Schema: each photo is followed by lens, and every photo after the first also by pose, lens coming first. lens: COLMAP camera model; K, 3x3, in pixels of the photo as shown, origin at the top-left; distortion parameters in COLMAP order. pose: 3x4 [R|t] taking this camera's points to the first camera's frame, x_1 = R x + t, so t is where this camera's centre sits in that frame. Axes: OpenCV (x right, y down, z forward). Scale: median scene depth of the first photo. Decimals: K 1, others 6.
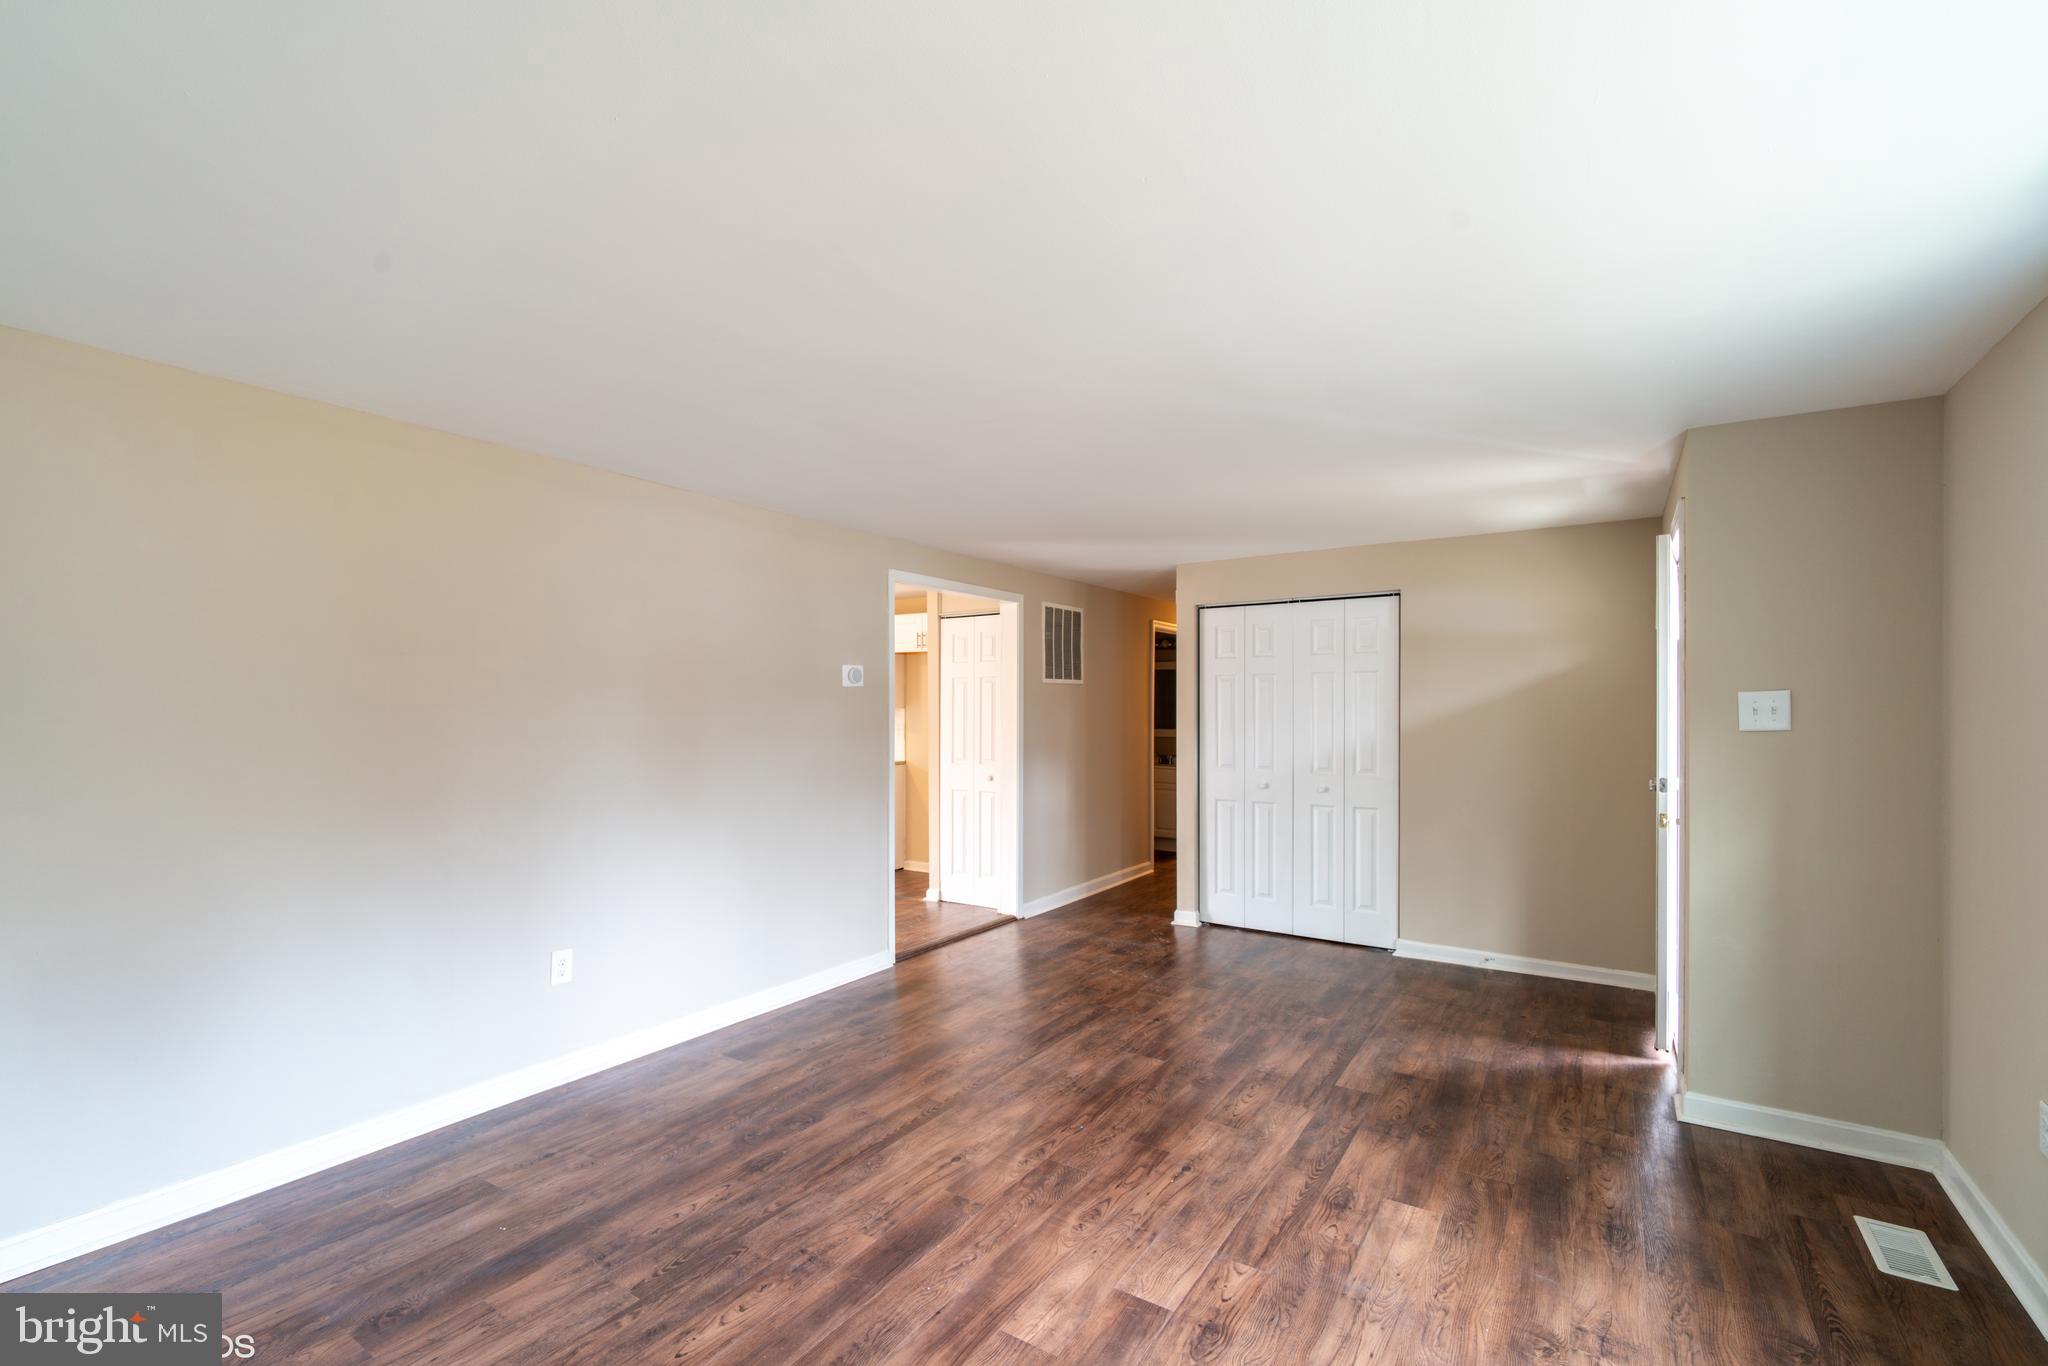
lens RADIAL K [[896.9, 0, 1020.9], [0, 896.9, 711.6], [0, 0, 1]] dist [-0.000632, 0.000235]
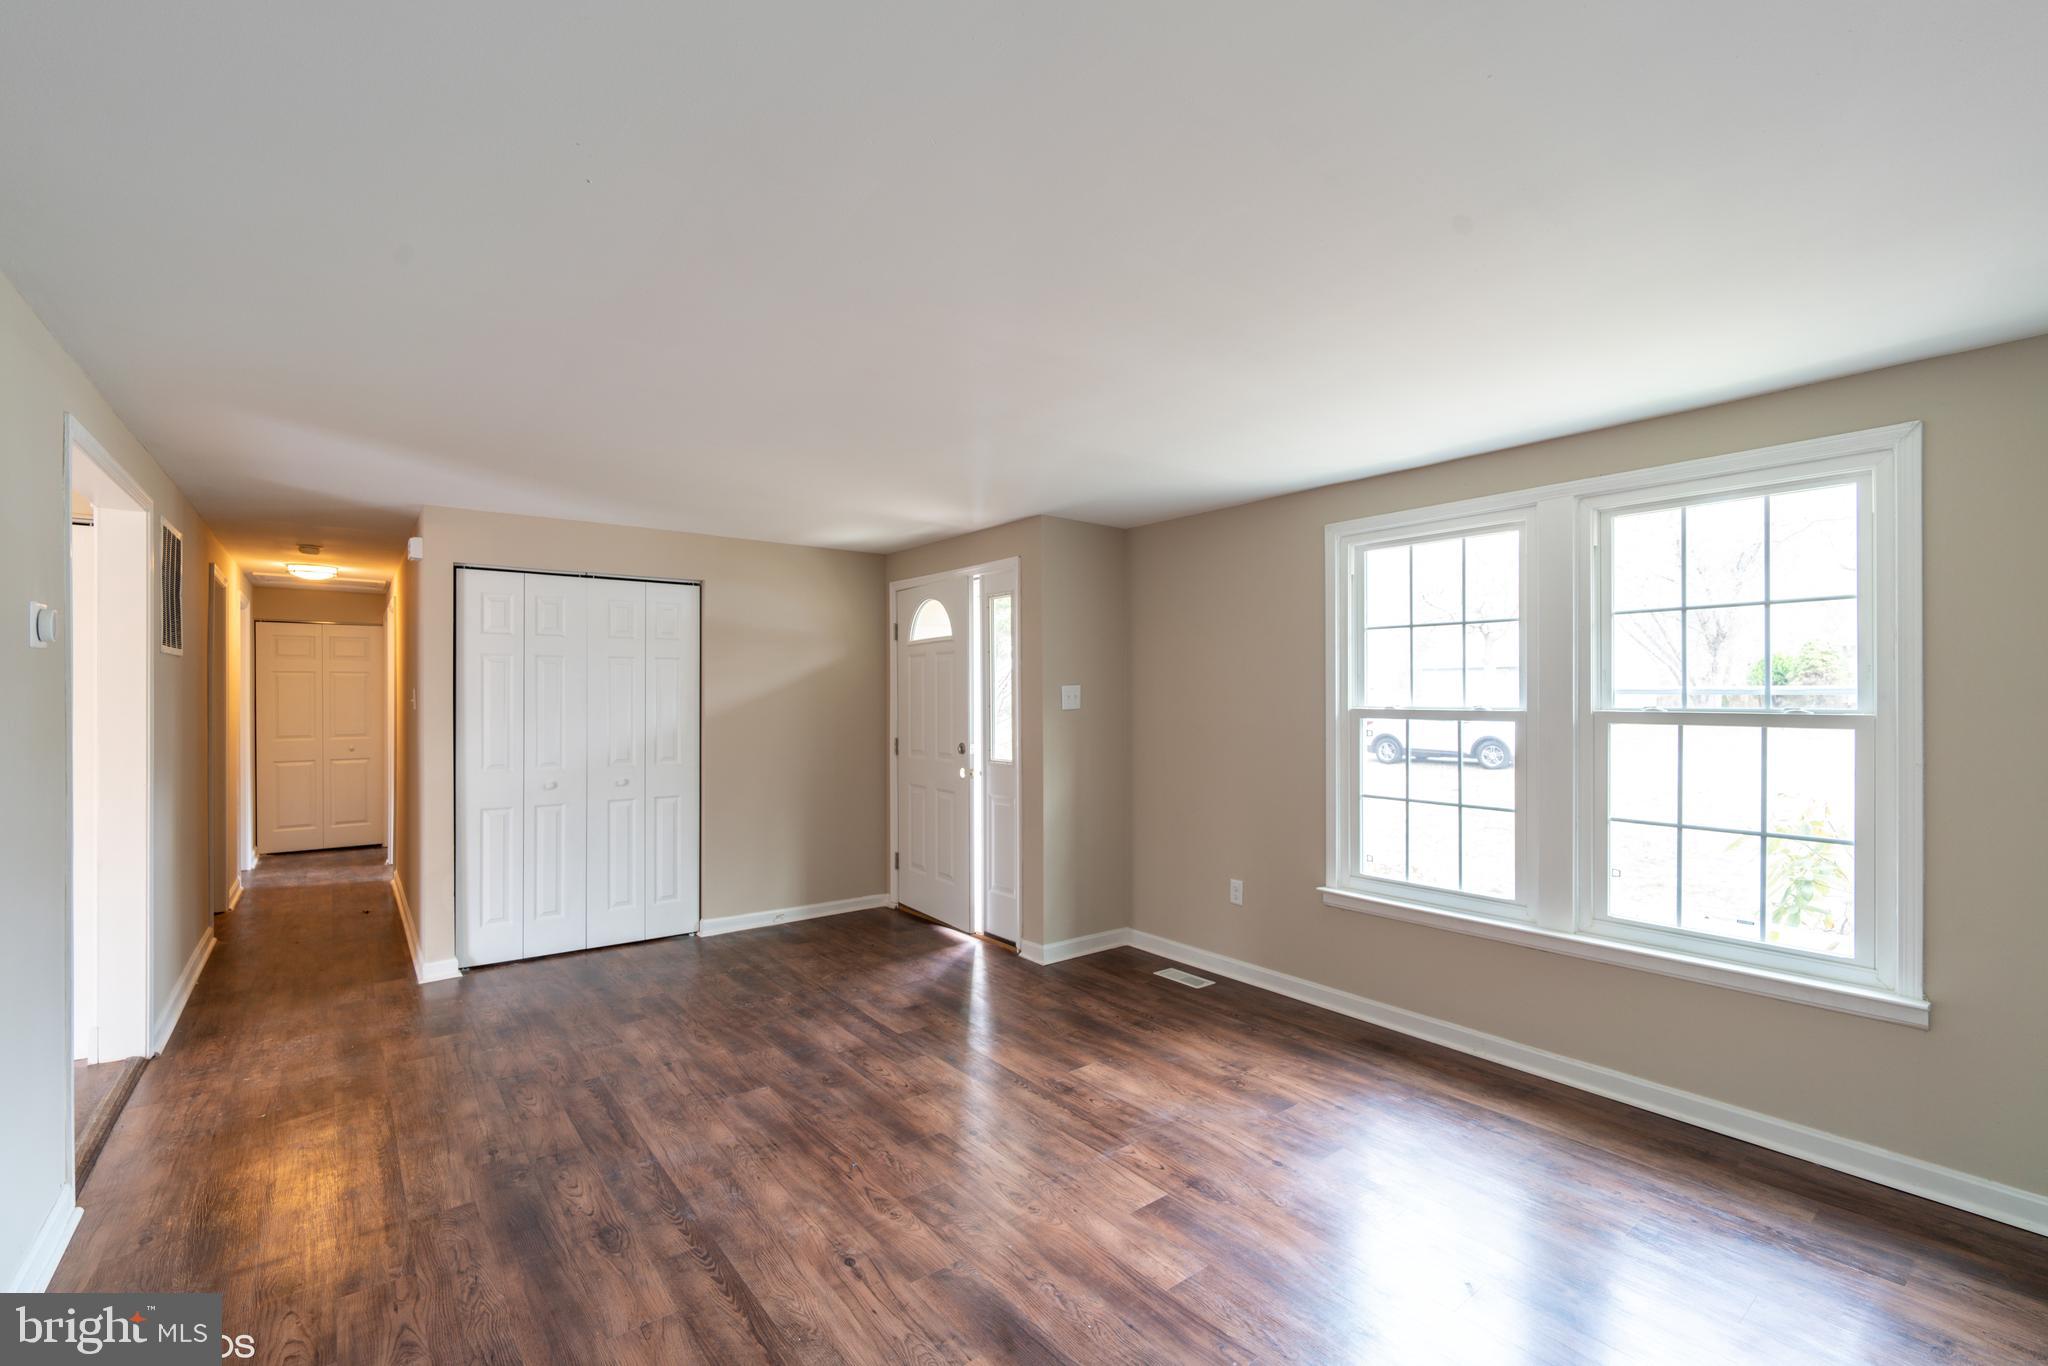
lens RADIAL K [[881.1, 0, 1019.9], [0, 881.1, 693.0], [0, 0, 1]] dist [-0.002901, 0.000354]
pose [[0.318226, 0.003483, 0.948009, -0.780377], [0.002654, 0.999986, -0.004565, -0.001814], [-0.948011, 0.003969, 0.318212, 0.617781]]
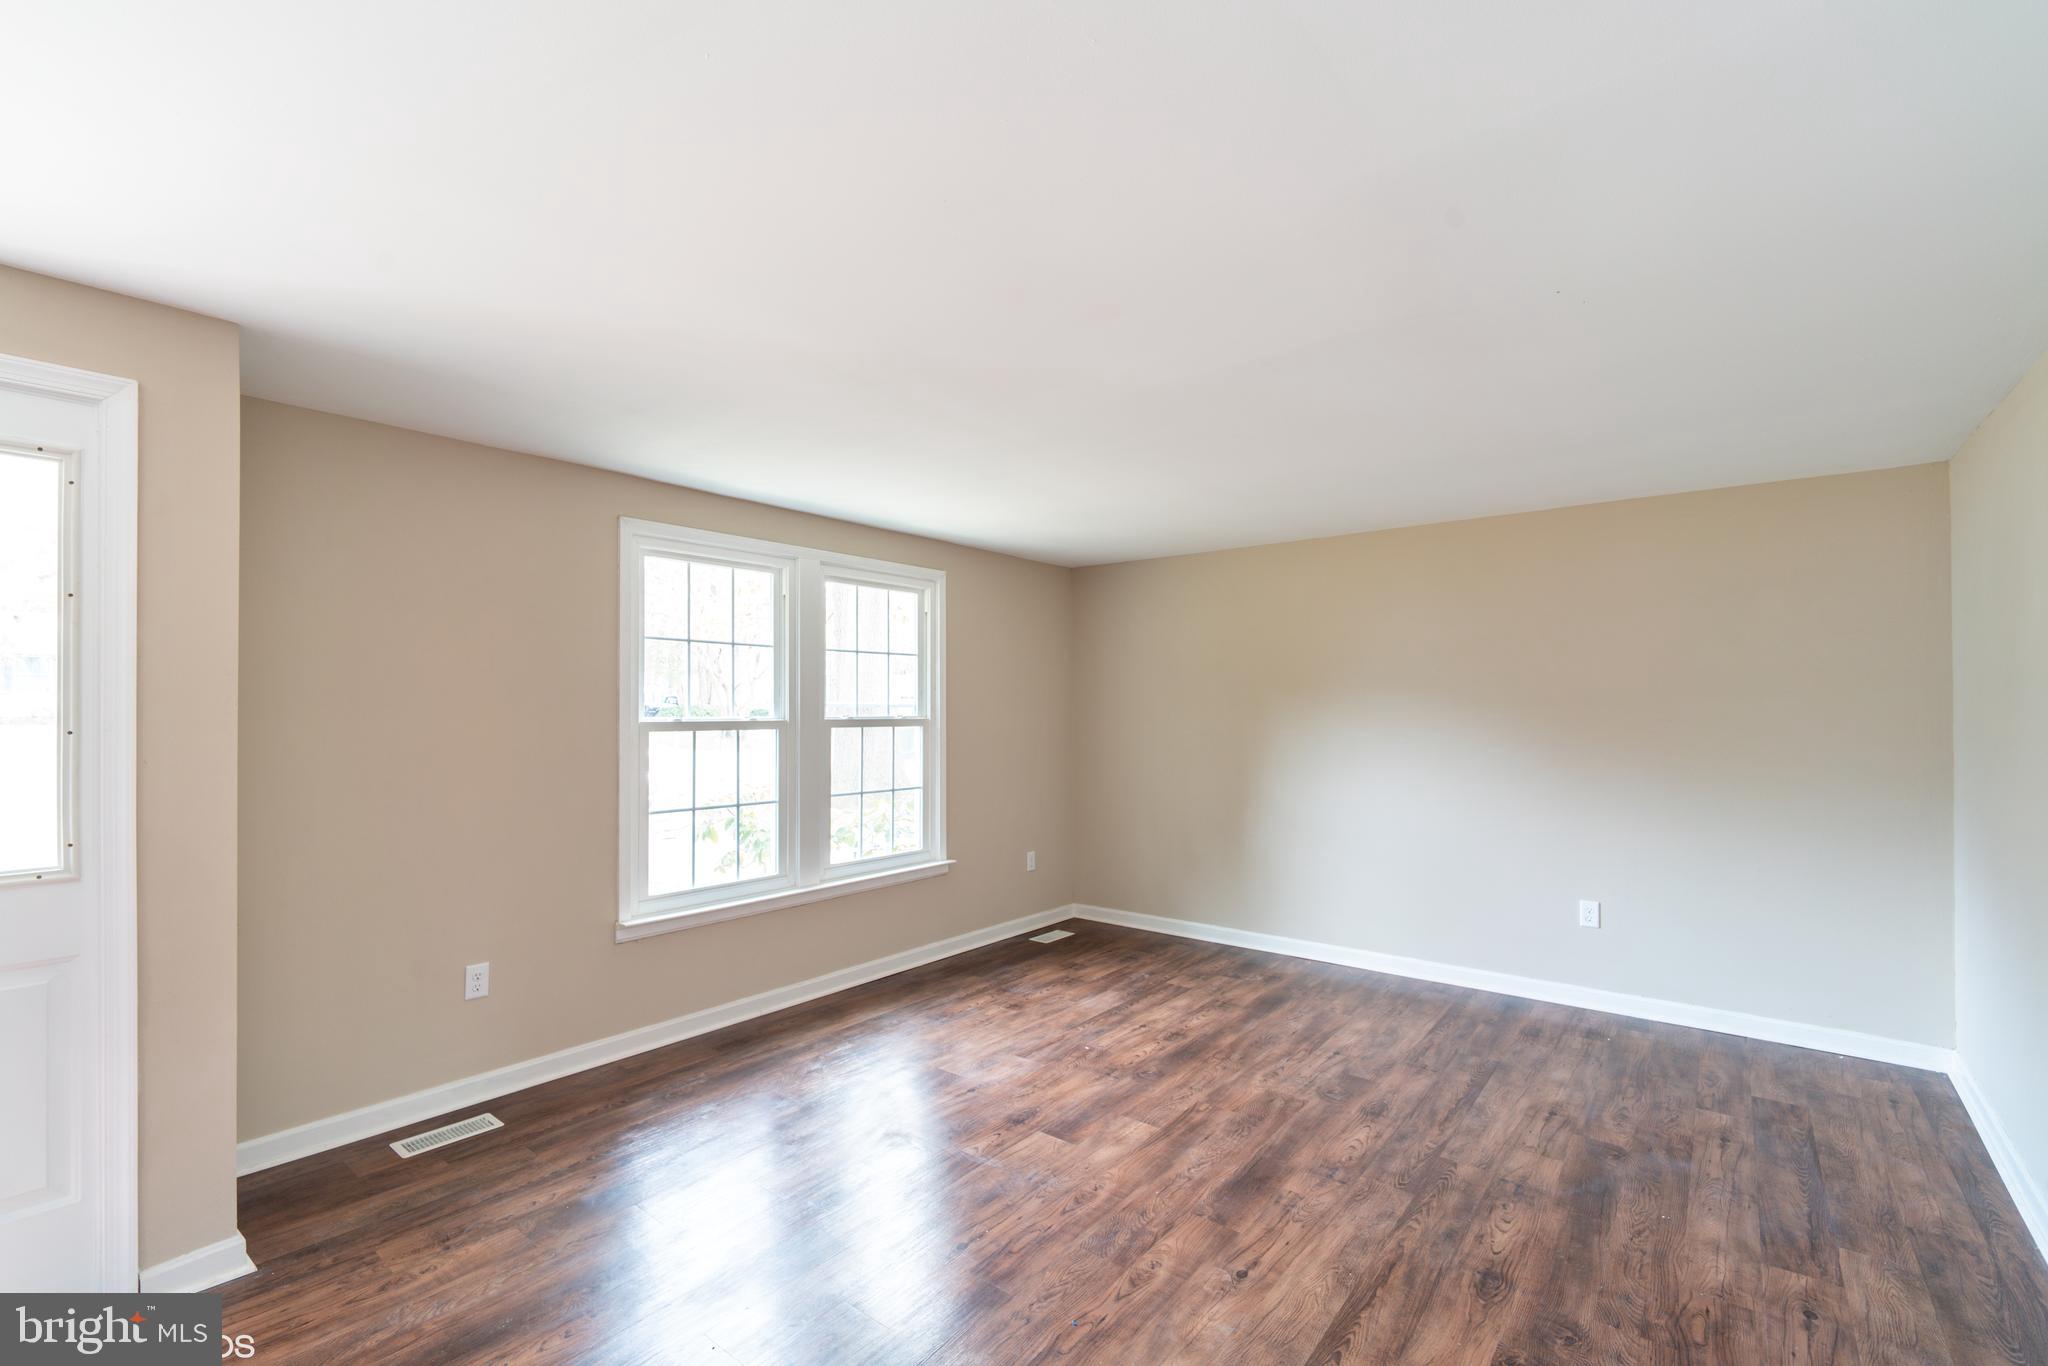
lens RADIAL K [[881.1, 0, 1019.9], [0, 881.1, 693.0], [0, 0, 1]] dist [-0.002901, 0.000354]
pose [[-0.995428, 0.001391, 0.095506, 0.049520], [-0.000153, 0.999870, -0.016151, -0.002613], [-0.095516, -0.016092, -0.995298, 1.835840]]
